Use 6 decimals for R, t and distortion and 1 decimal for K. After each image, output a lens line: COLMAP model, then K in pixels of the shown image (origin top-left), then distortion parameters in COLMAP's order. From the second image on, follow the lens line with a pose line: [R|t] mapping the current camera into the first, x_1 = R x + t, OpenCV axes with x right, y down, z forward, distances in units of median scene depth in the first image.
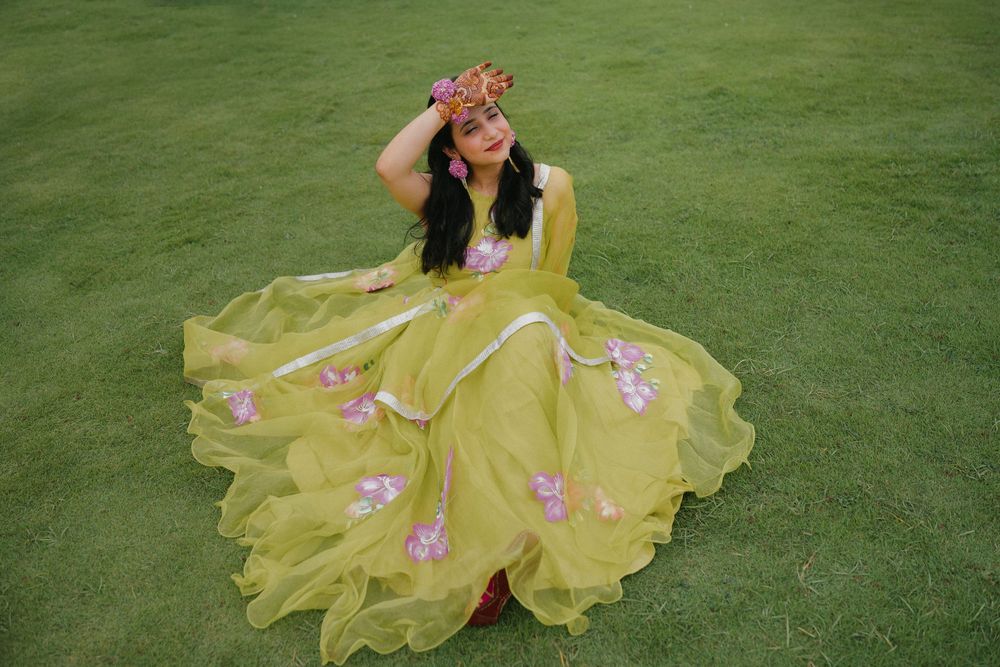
lens RADIAL K [[916.1, 0, 500.0], [0, 916.1, 333.5], [0, 0, 1]] dist [-0.006891, -0.009150]
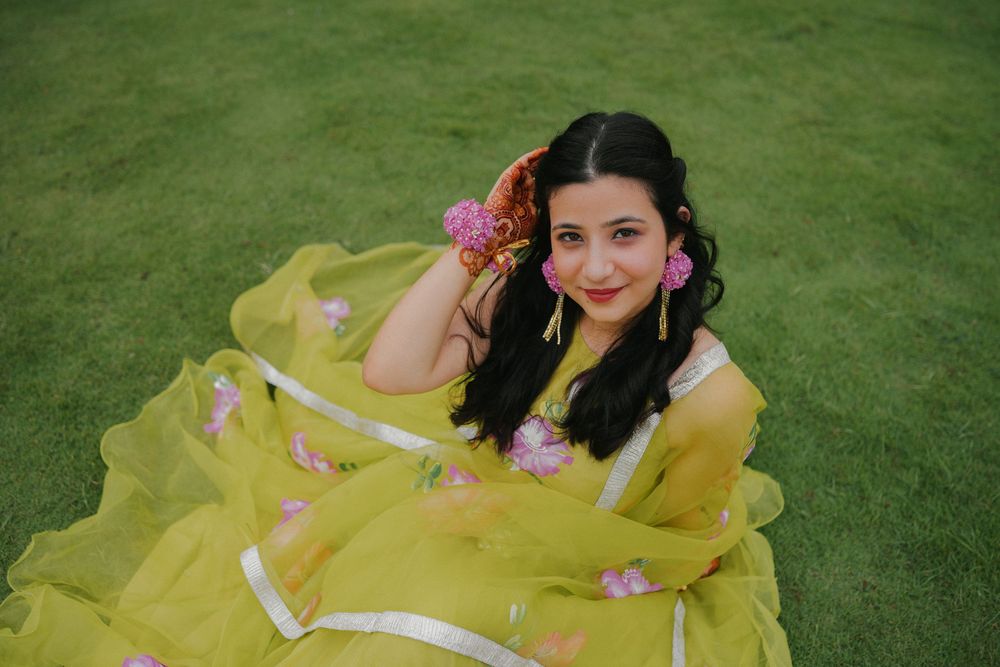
lens RADIAL K [[916.1, 0, 500.0], [0, 916.1, 333.5], [0, 0, 1]] dist [-0.006891, -0.009150]
pose [[0.729984, 0.526067, -0.436321, 0.170031], [-0.442094, 0.850301, 0.285554, -0.280835], [0.521225, -0.015555, 0.853278, 0.502771]]
